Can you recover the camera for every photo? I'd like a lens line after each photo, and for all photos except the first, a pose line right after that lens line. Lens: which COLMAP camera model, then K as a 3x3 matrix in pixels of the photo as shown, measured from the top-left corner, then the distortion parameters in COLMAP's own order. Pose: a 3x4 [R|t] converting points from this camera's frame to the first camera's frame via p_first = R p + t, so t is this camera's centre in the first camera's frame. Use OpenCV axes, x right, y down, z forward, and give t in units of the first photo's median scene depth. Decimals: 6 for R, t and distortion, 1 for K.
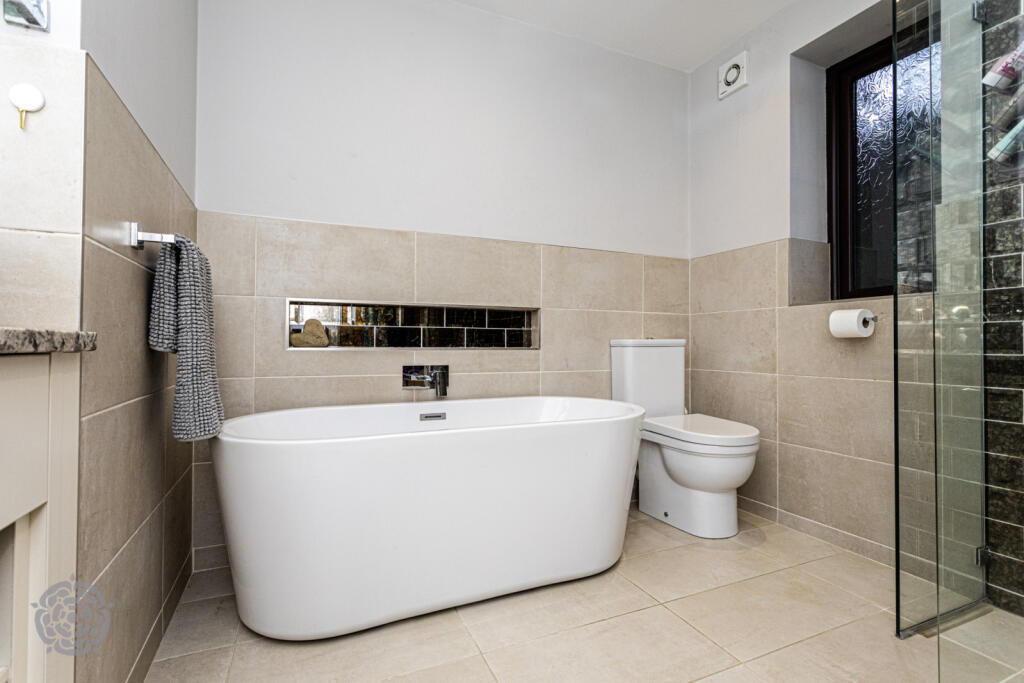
lens RADIAL K [[481.0, 0, 510.5], [0, 481.0, 340.8], [0, 0, 1]] dist [0.000629, 0.000881]
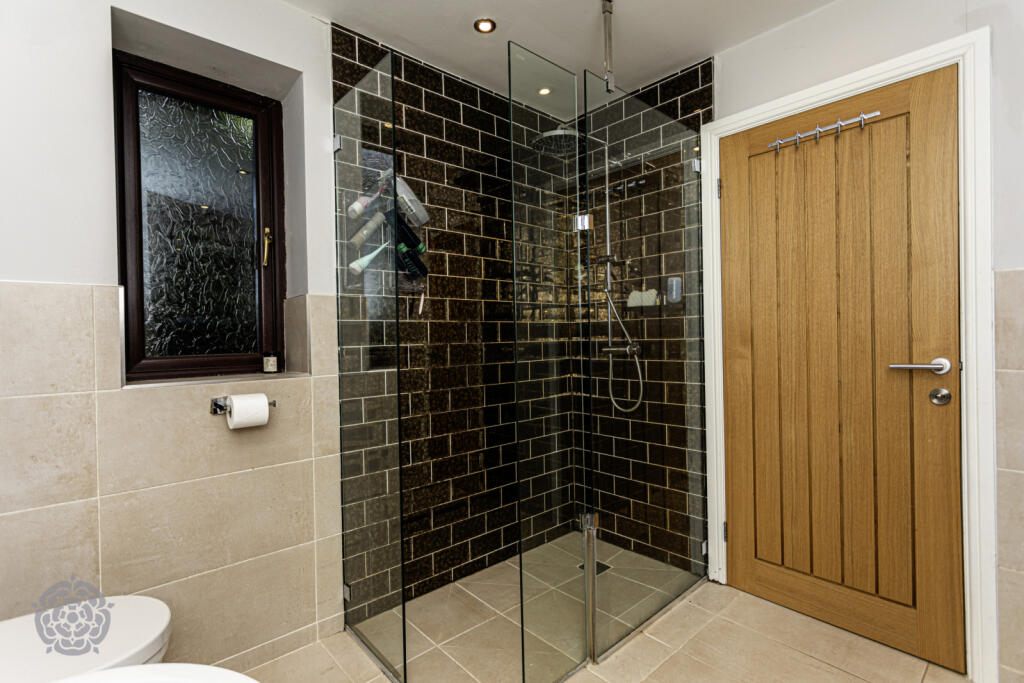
lens RADIAL K [[481.0, 0, 510.5], [0, 481.0, 340.8], [0, 0, 1]] dist [0.000629, 0.000881]
pose [[-0.303220, -0.002713, 0.952917, -0.217001], [0.010130, 0.999930, 0.006070, -0.137313], [-0.952867, 0.011493, -0.303171, 0.691641]]
